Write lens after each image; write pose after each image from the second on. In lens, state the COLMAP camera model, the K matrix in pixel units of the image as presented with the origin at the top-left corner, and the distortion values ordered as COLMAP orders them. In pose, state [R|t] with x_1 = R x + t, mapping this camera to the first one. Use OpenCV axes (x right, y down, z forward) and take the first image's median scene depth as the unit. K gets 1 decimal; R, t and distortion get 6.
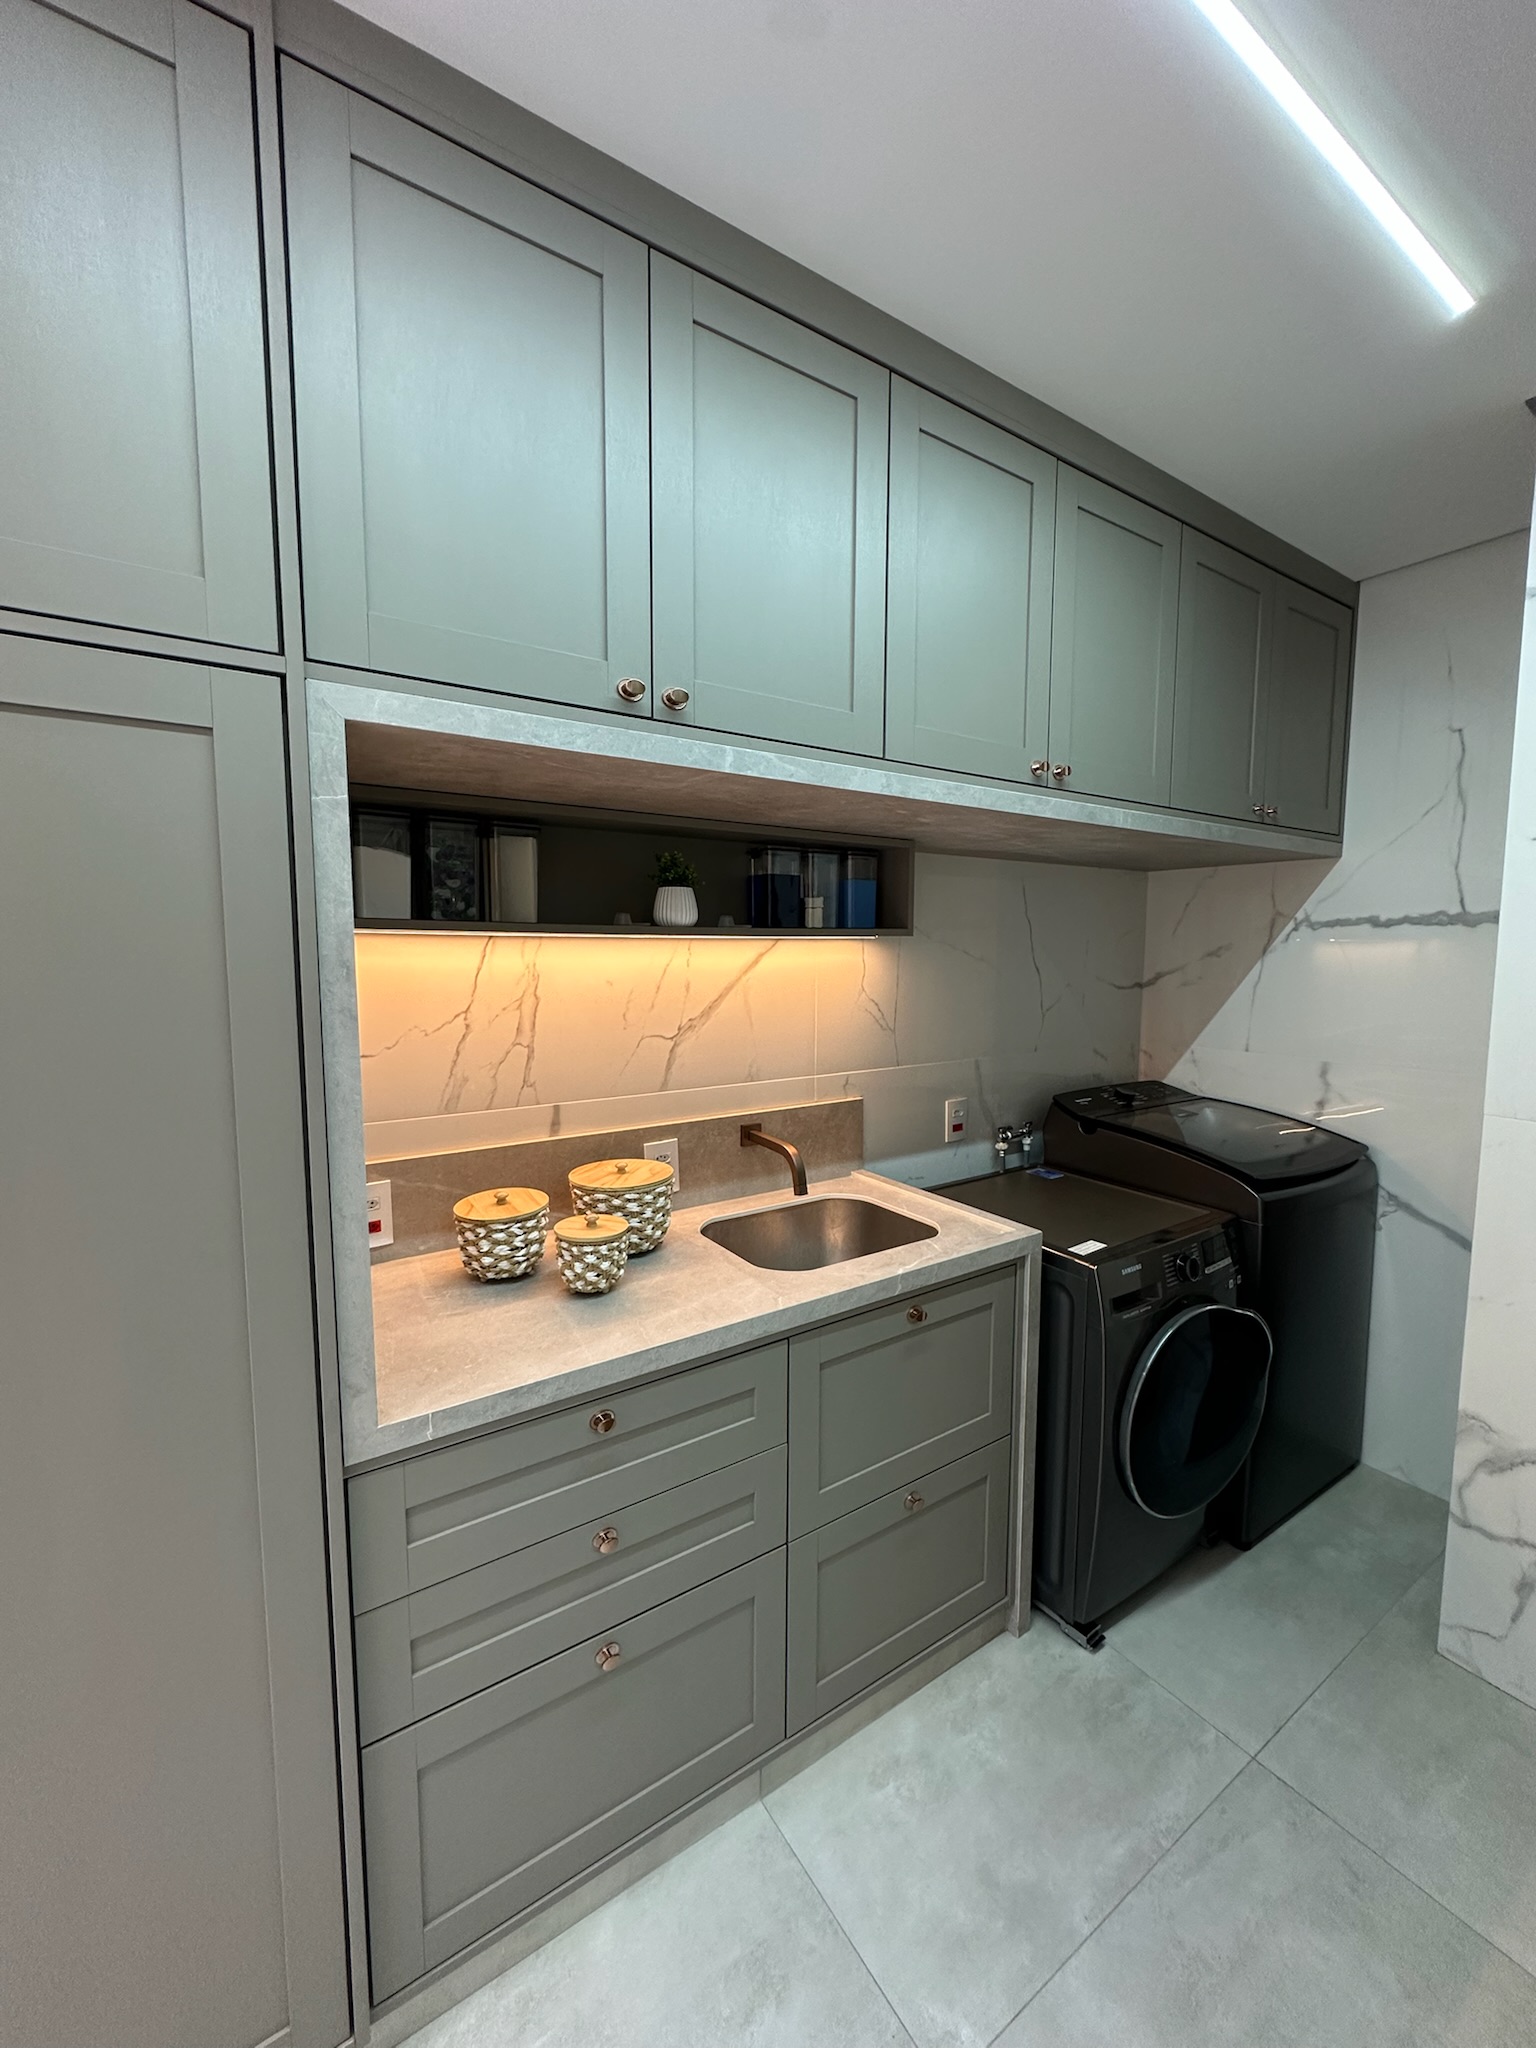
lens RADIAL K [[818.9, 0, 772.0], [0, 818.9, 1021.2], [0, 0, 1]] dist [-0.005450, 0.001624]
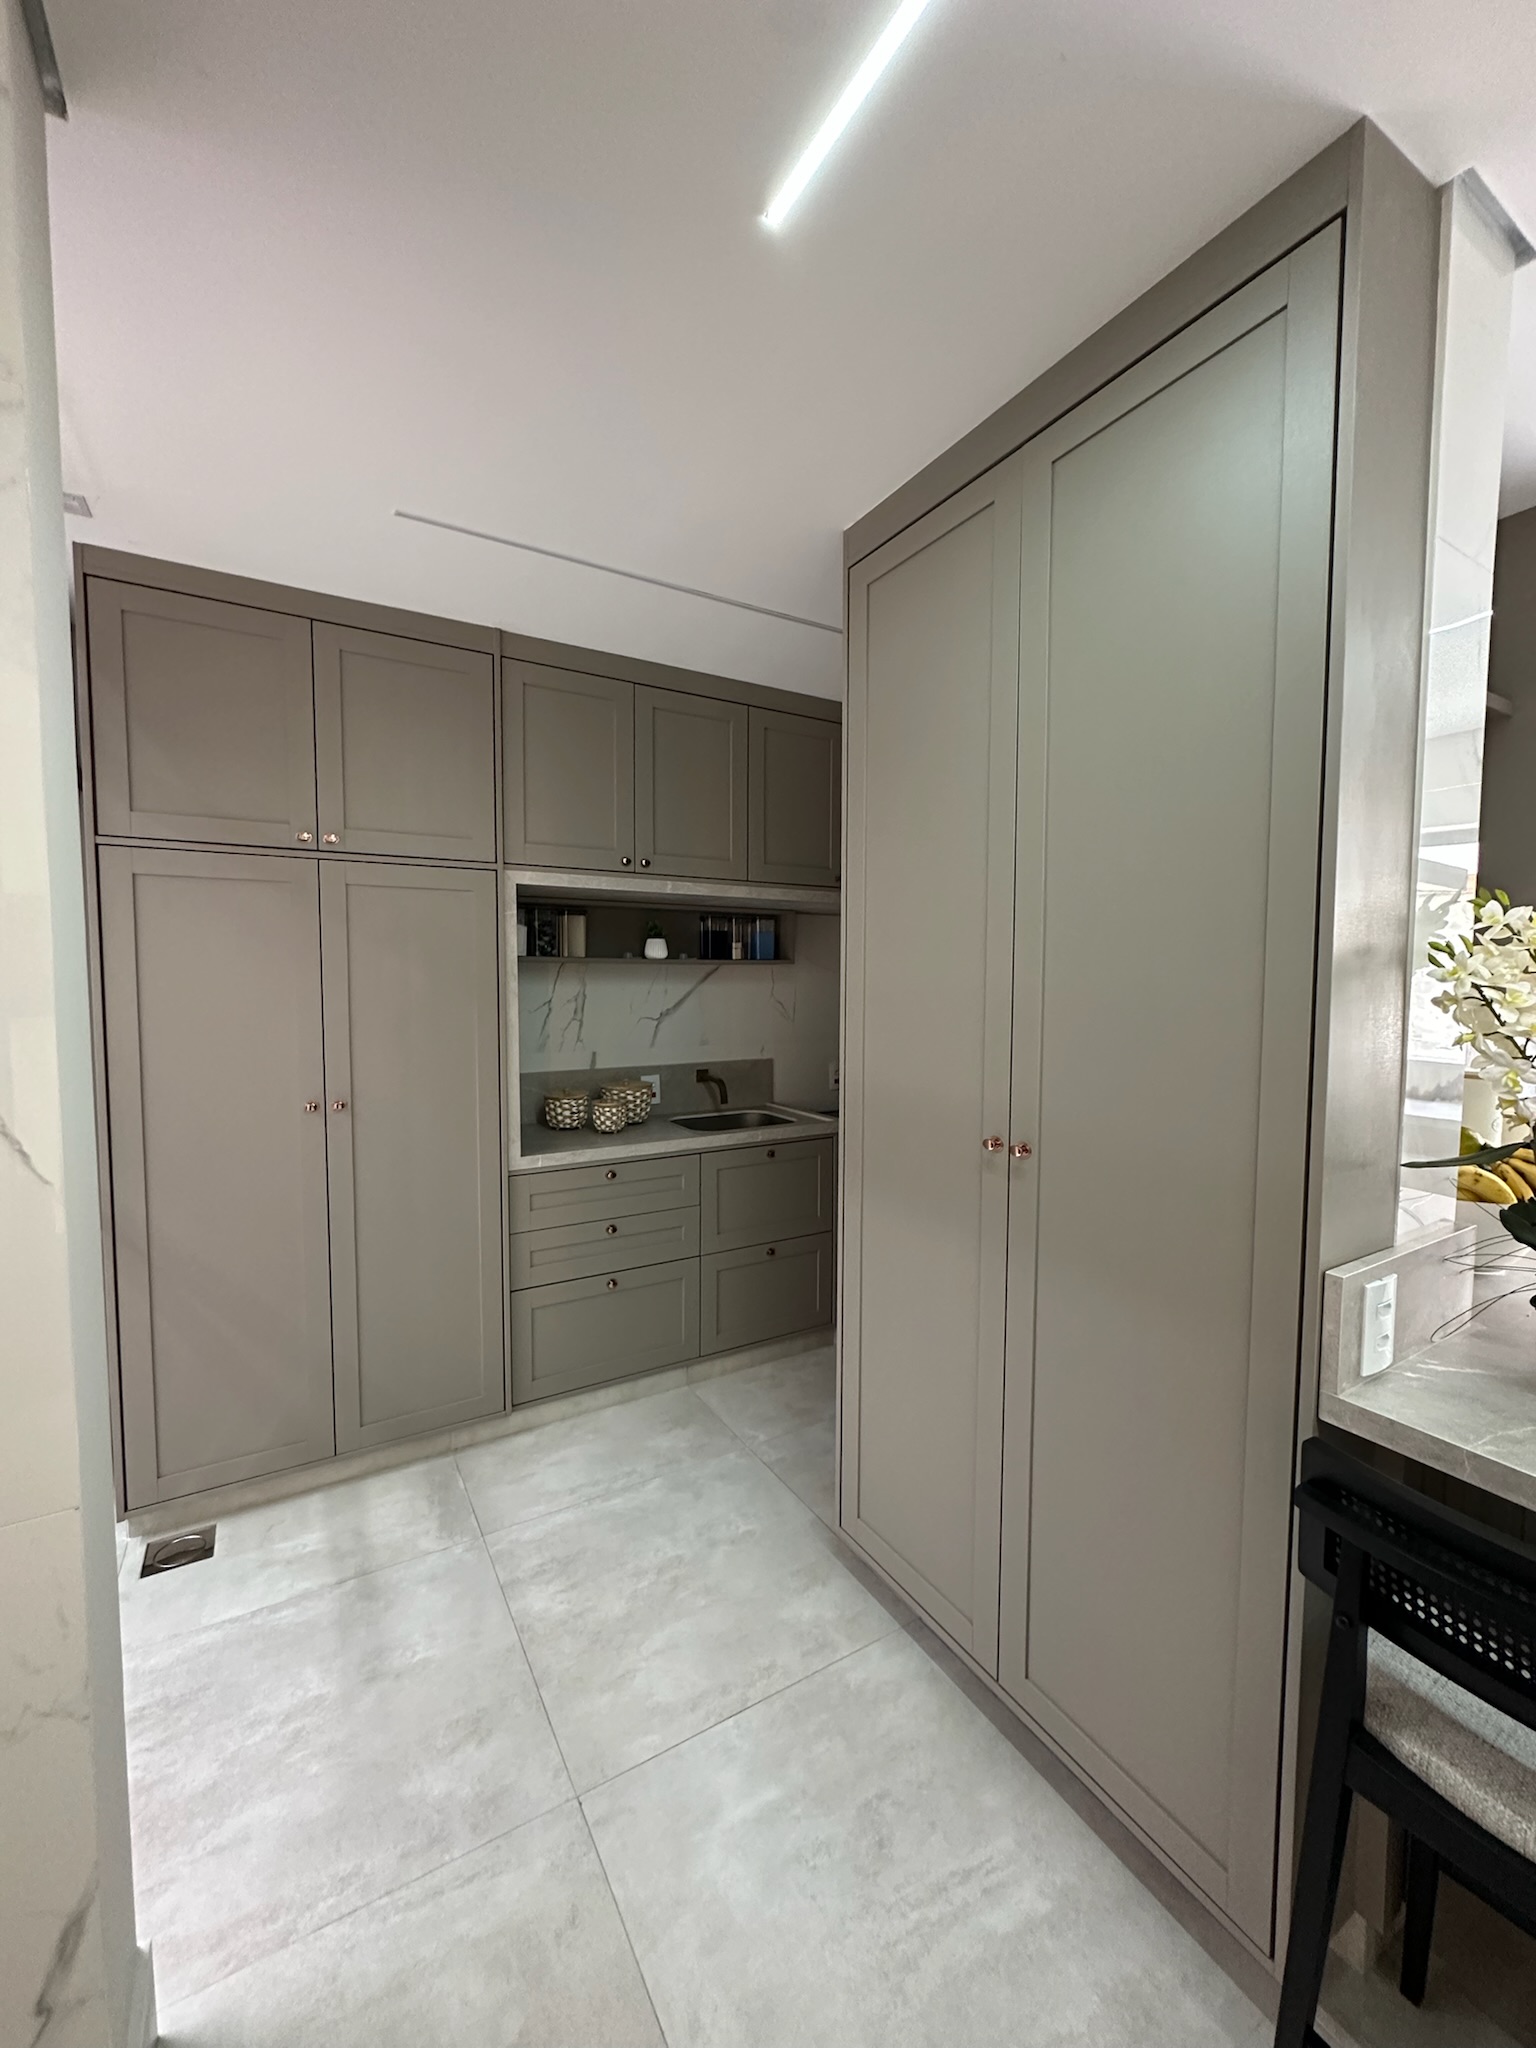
lens RADIAL K [[818.9, 0, 773.1], [0, 818.9, 1025.3], [0, 0, 1]] dist [-0.005450, 0.001624]
pose [[0.998711, 0.005902, -0.050415, 0.253717], [-0.007125, 0.999684, -0.024112, 0.084855], [0.050257, 0.024441, 0.998437, -0.902500]]
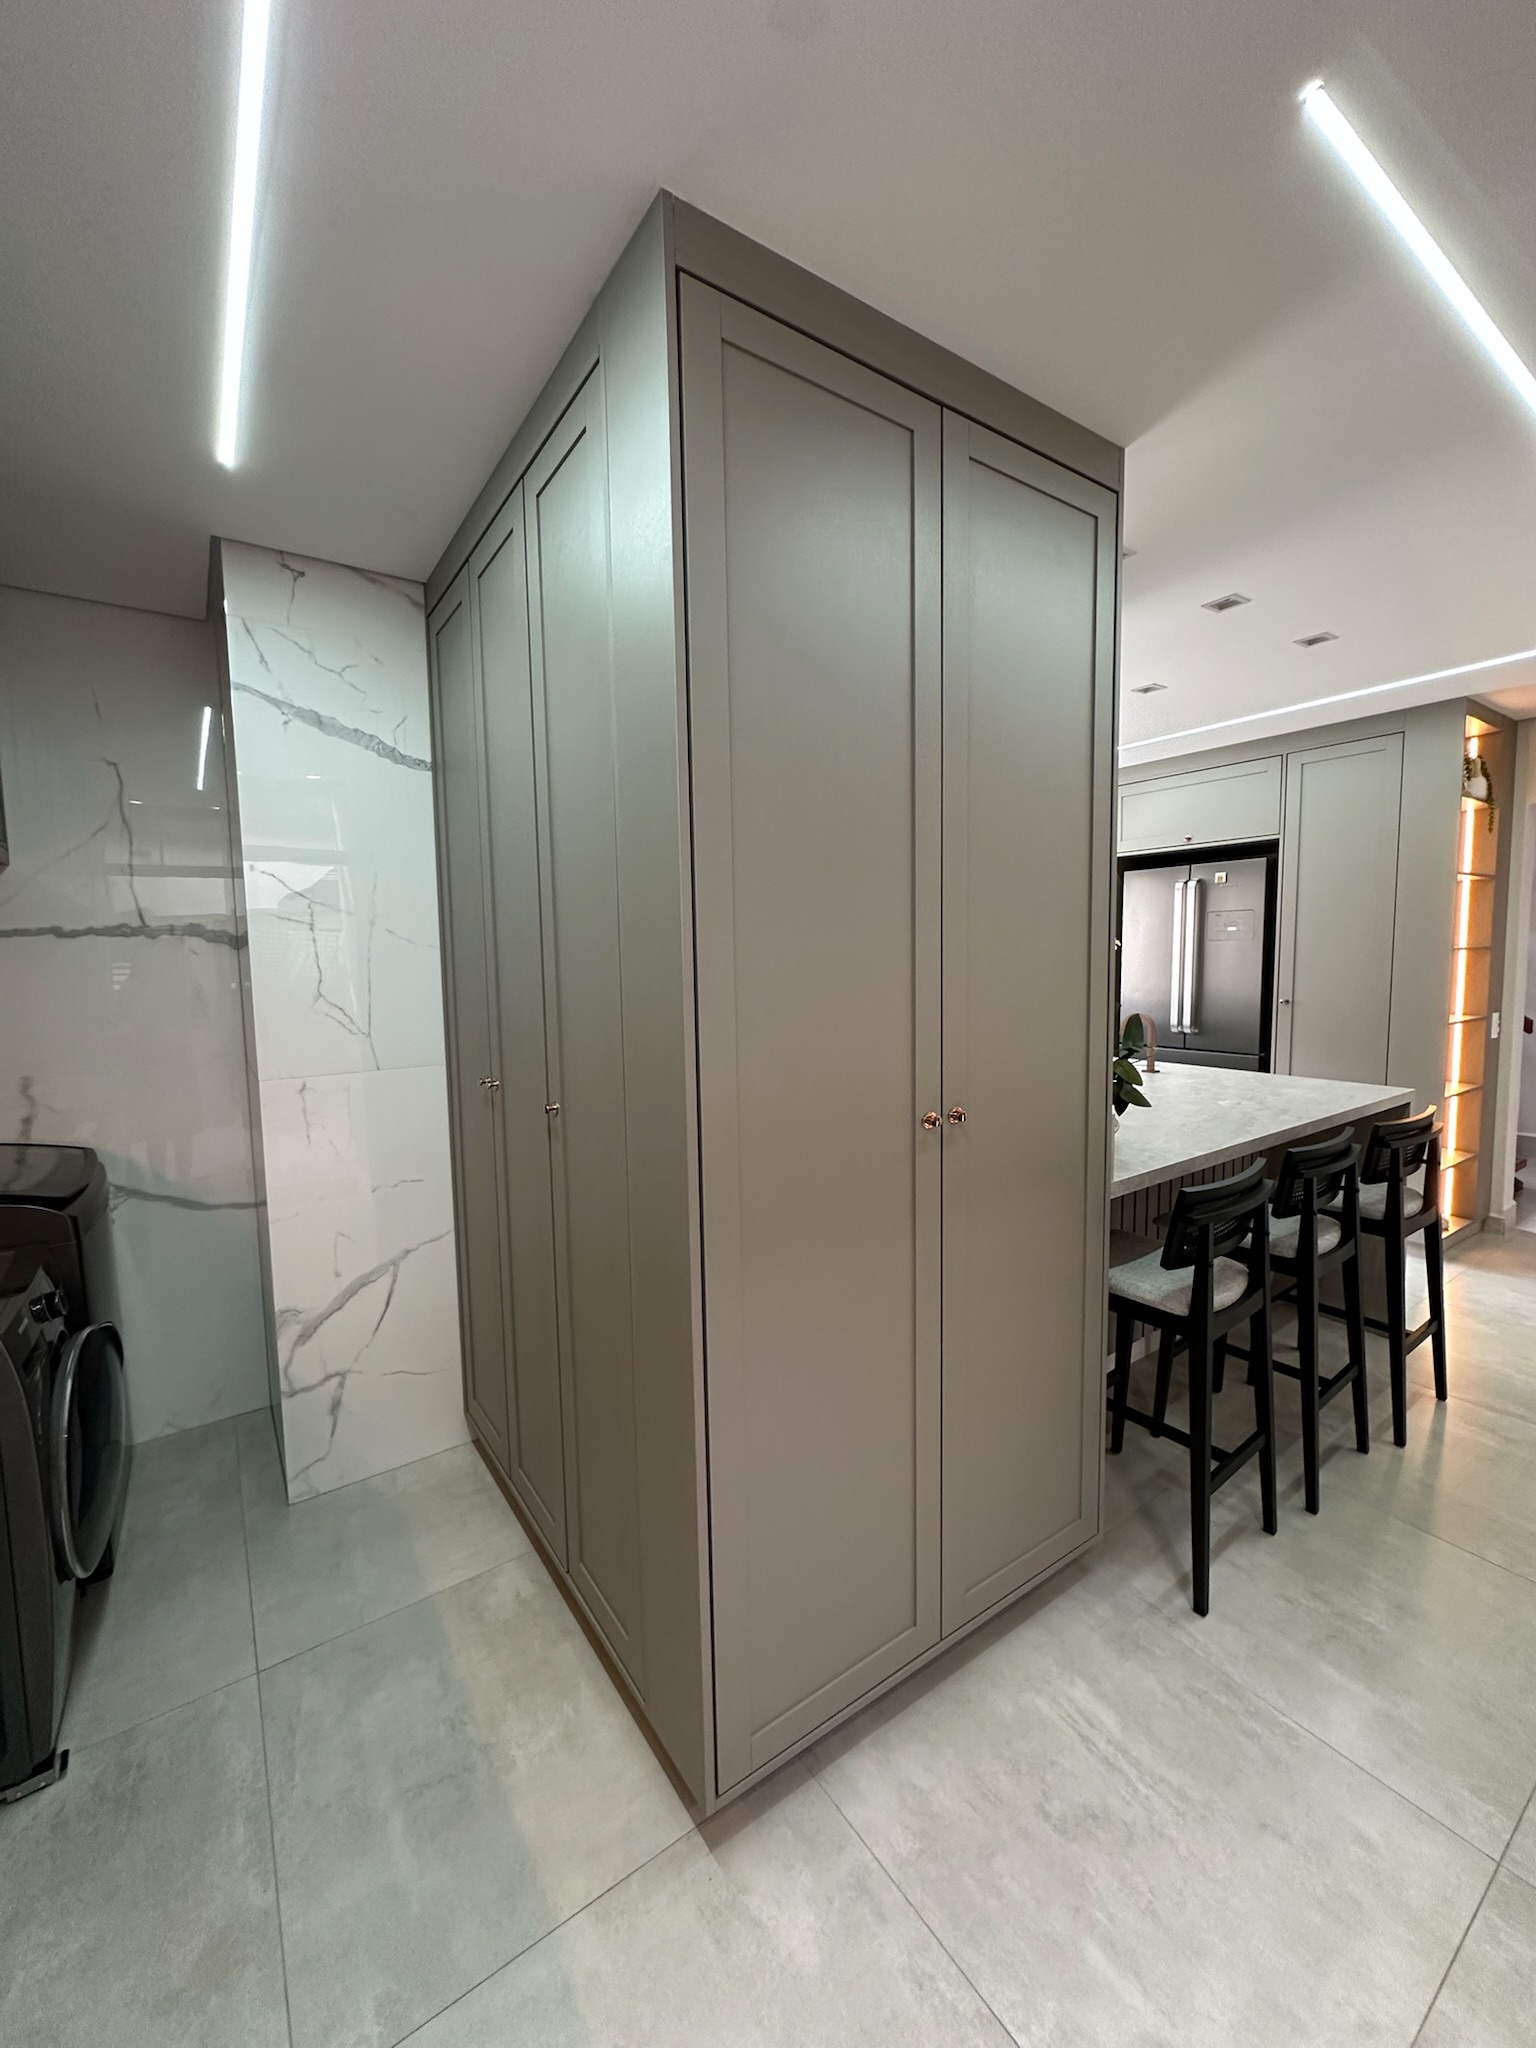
lens RADIAL K [[818.9, 0, 764.4], [0, 818.9, 1019.0], [0, 0, 1]] dist [-0.005450, 0.001624]
pose [[-0.013540, -0.091609, 0.995703, -0.413023], [0.107677, 0.989870, 0.092537, -0.018638], [-0.994094, 0.108468, -0.003539, 0.186774]]
